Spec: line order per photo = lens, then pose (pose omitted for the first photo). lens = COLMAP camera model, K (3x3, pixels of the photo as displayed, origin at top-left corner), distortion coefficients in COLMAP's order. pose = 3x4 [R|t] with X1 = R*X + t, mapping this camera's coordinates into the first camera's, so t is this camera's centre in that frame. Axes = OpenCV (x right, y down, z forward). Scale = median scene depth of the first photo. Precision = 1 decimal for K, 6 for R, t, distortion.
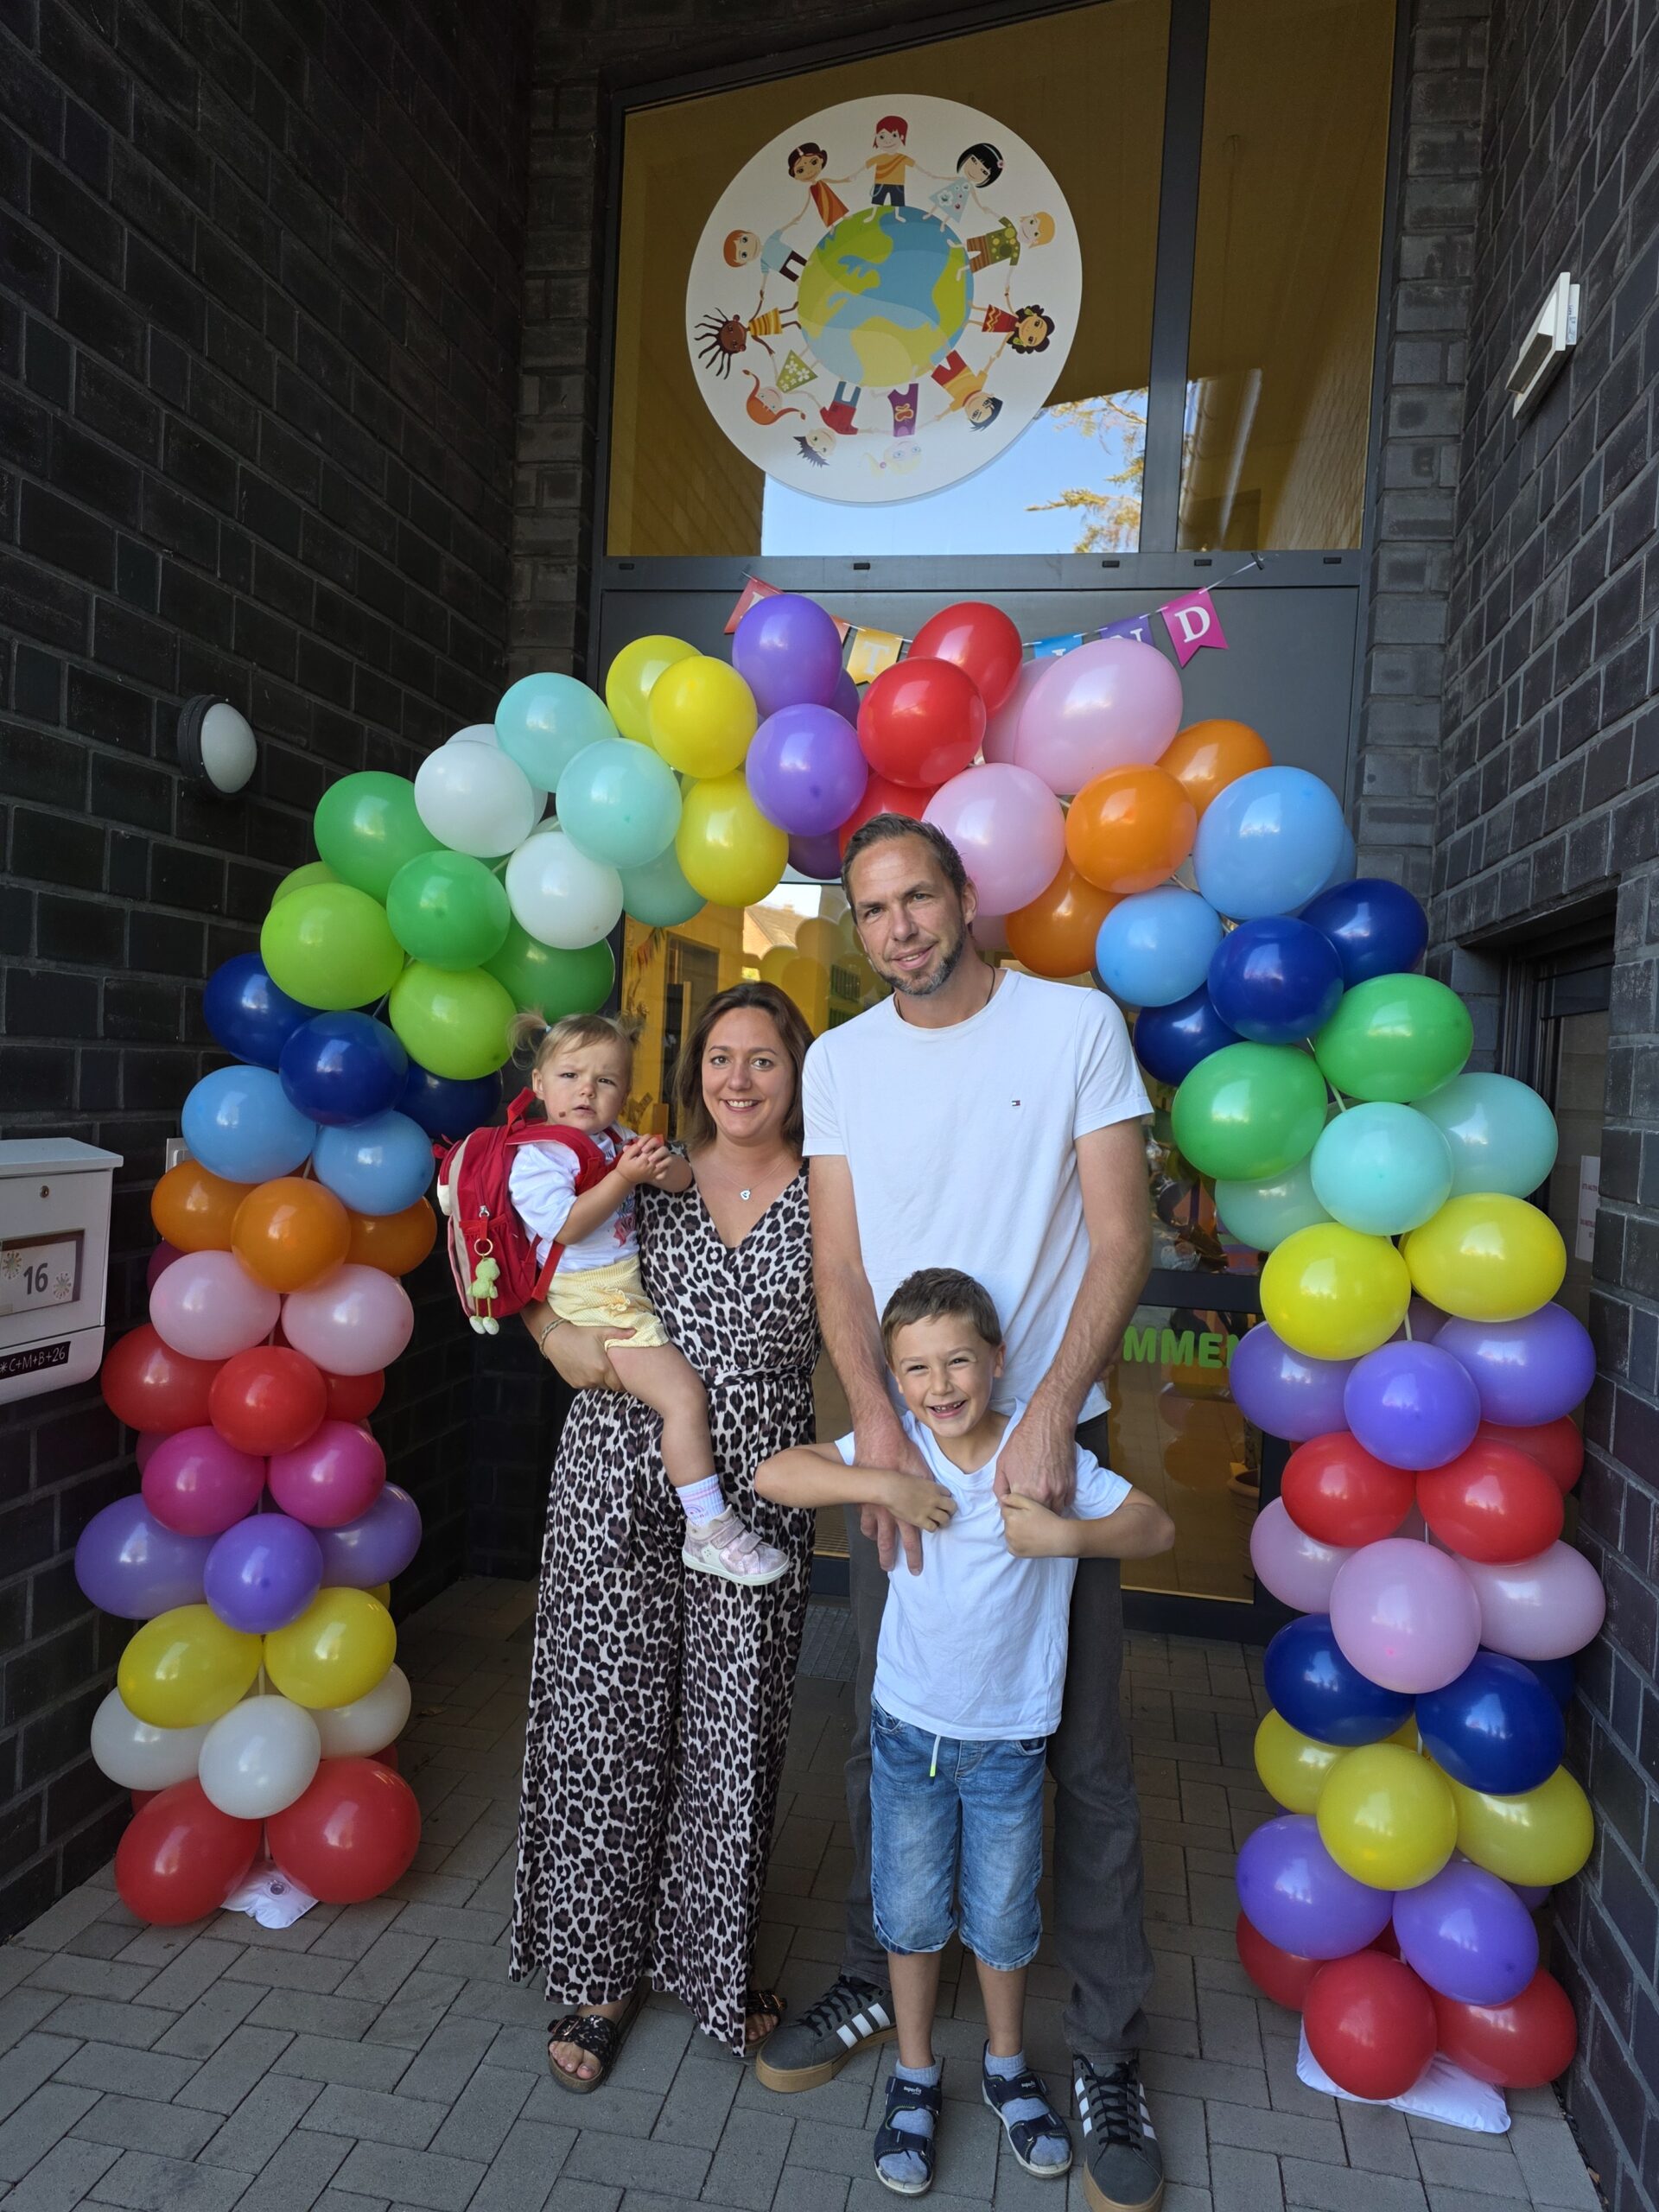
lens RADIAL K [[1543.4, 0, 814.6], [0, 1543.4, 1107.9], [0, 0, 1]] dist [0.065460, -0.054598]
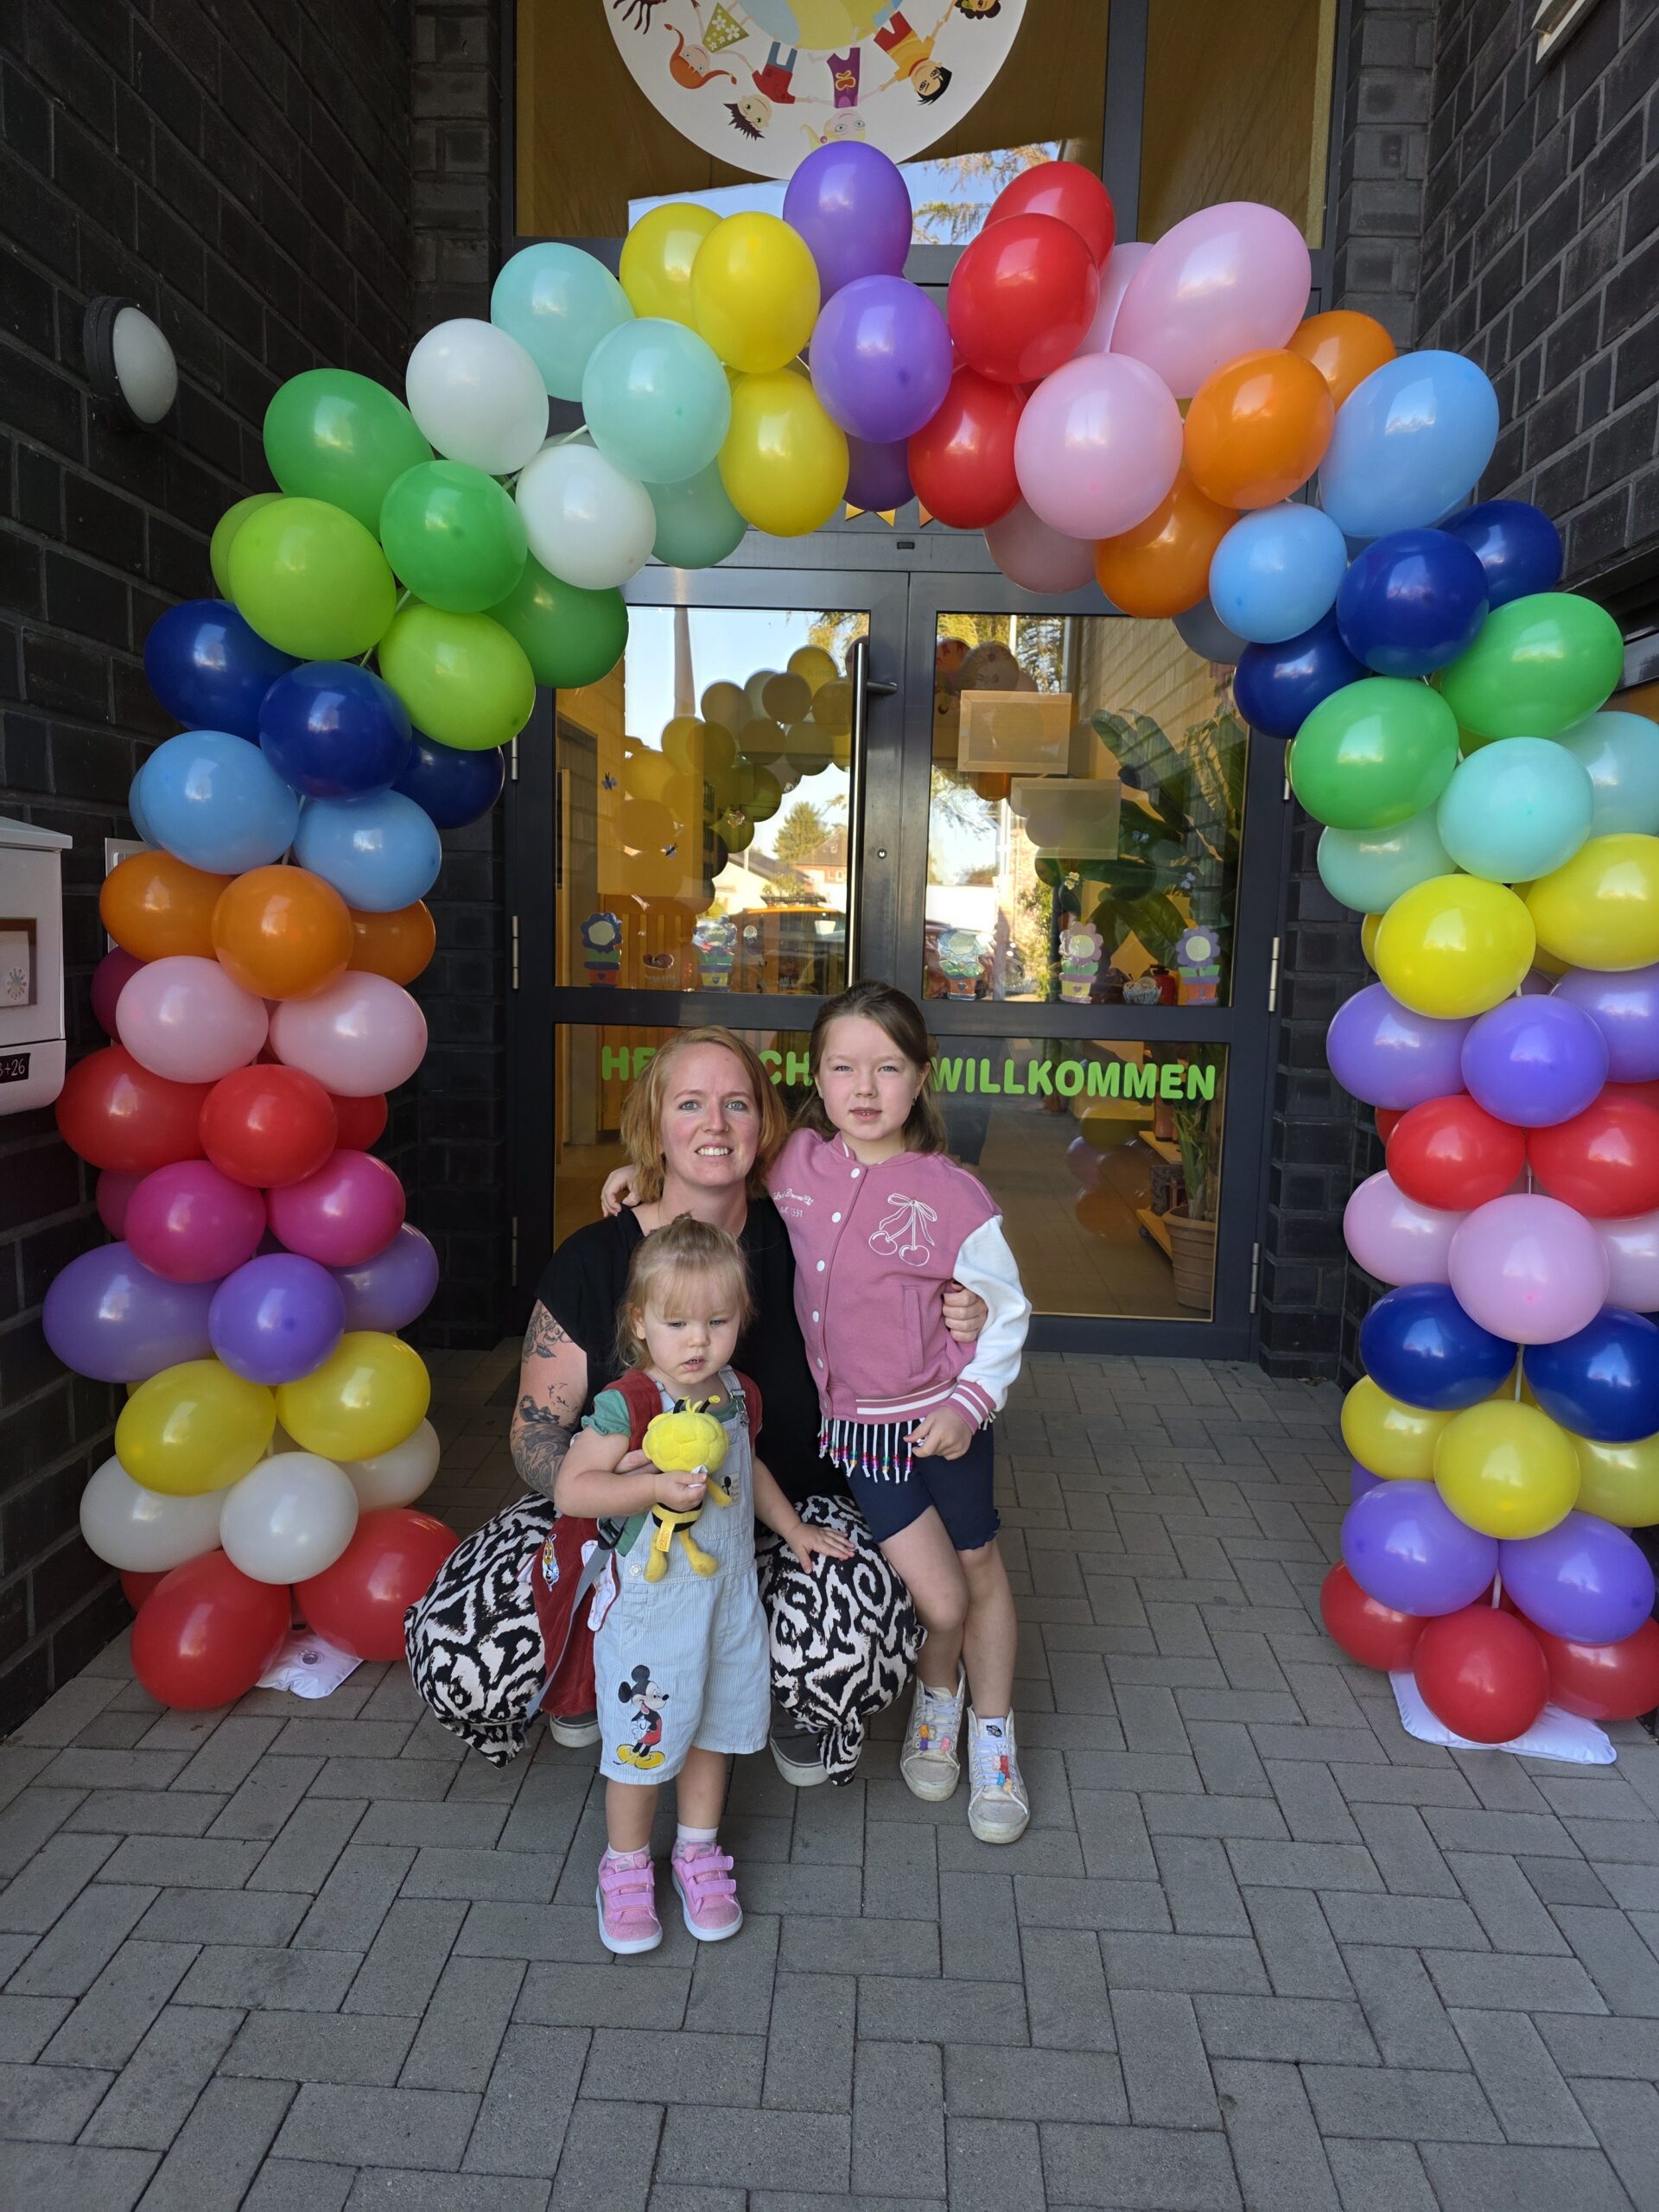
lens RADIAL K [[1444.3, 0, 831.2], [0, 1444.3, 1083.5], [0, 0, 1]] dist [0.054757, -0.047295]
pose [[0.989076, -0.040204, 0.141817, -0.150197], [0.027166, 0.995323, 0.092702, 0.096130], [-0.144880, -0.087836, 0.985543, 0.151218]]
